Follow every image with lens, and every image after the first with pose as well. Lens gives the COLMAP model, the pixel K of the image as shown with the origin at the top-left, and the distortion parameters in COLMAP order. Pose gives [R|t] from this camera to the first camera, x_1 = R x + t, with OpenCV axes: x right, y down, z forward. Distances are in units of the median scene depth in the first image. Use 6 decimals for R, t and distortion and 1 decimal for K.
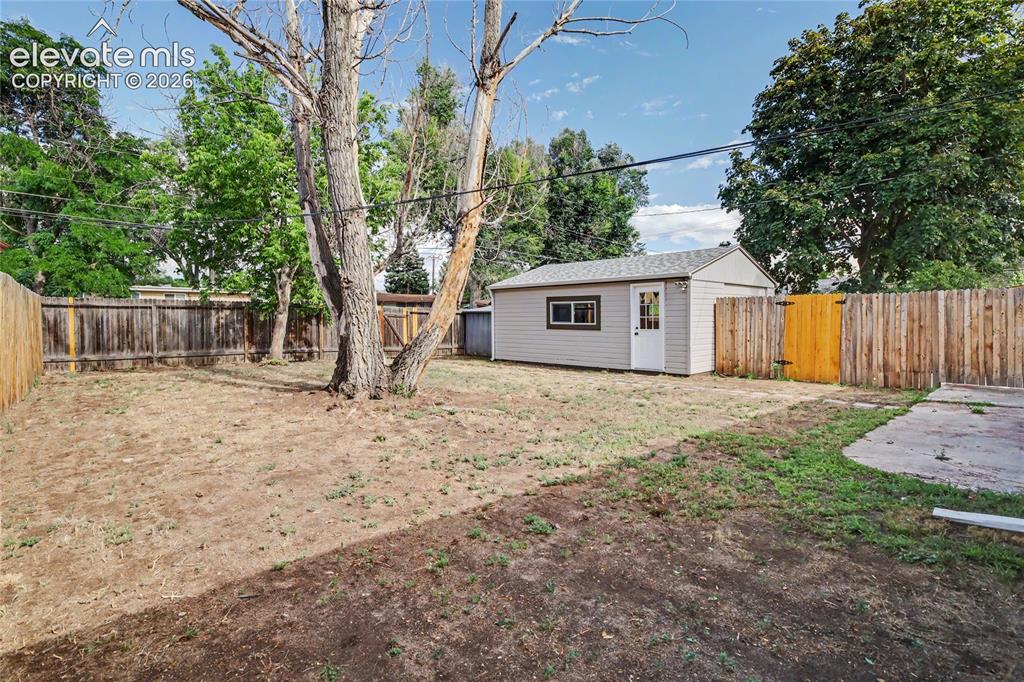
lens RADIAL K [[497.7, 0, 510.7], [0, 497.7, 328.1], [0, 0, 1]] dist [-0.004211, -0.000382]
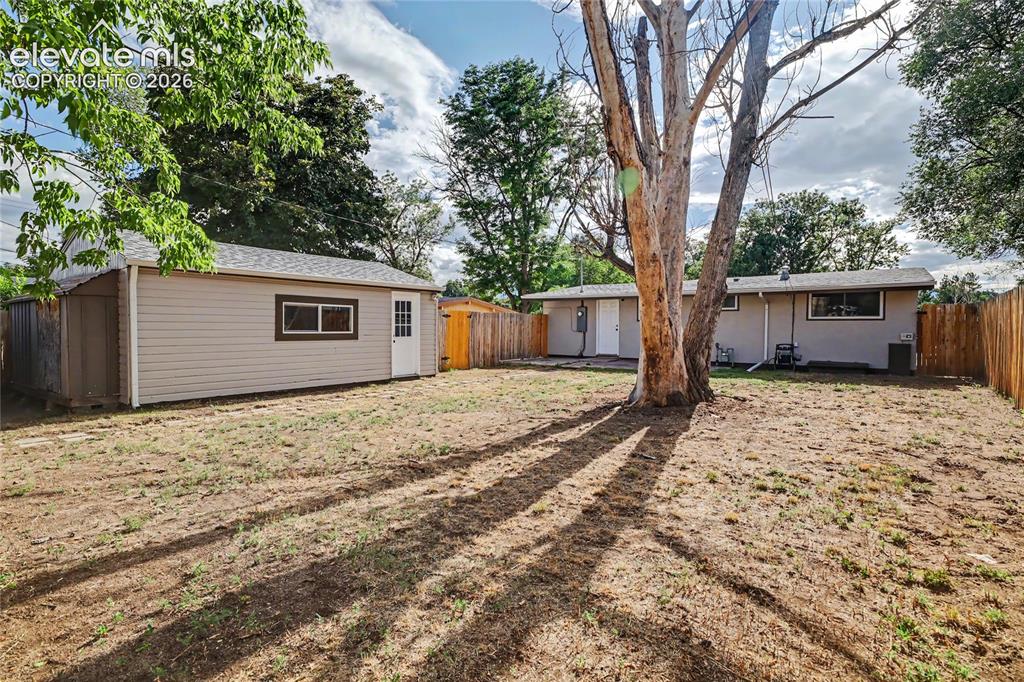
lens RADIAL K [[509.4, 0, 515.8], [0, 509.4, 331.4], [0, 0, 1]] dist [-0.003086, 0.000008]
pose [[-0.175486, -0.003773, 0.984475, -0.769497], [0.018730, 0.999799, 0.007171, -0.011403], [-0.984304, 0.019697, -0.175380, 0.912454]]
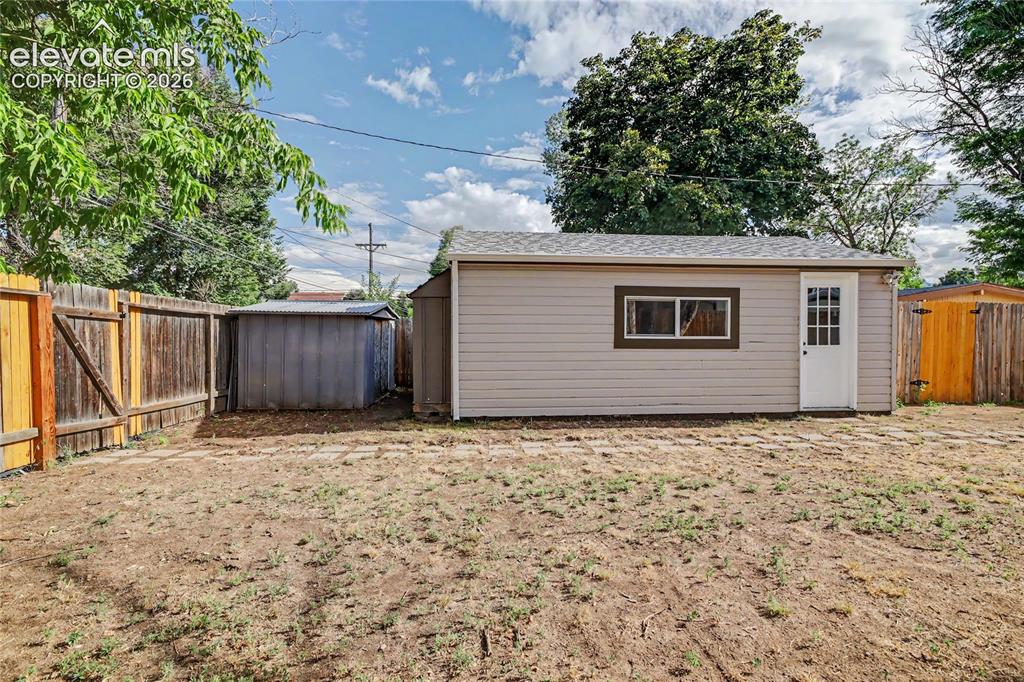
lens RADIAL K [[489.5, 0, 533.7], [0, 489.5, 335.3], [0, 0, 1]] dist [0.032232, -0.012362]
pose [[0.611565, 0.001514, 0.791193, -0.433599], [0.013908, 0.999823, -0.012663, -0.007200], [-0.791072, 0.018748, 0.611436, 0.865270]]
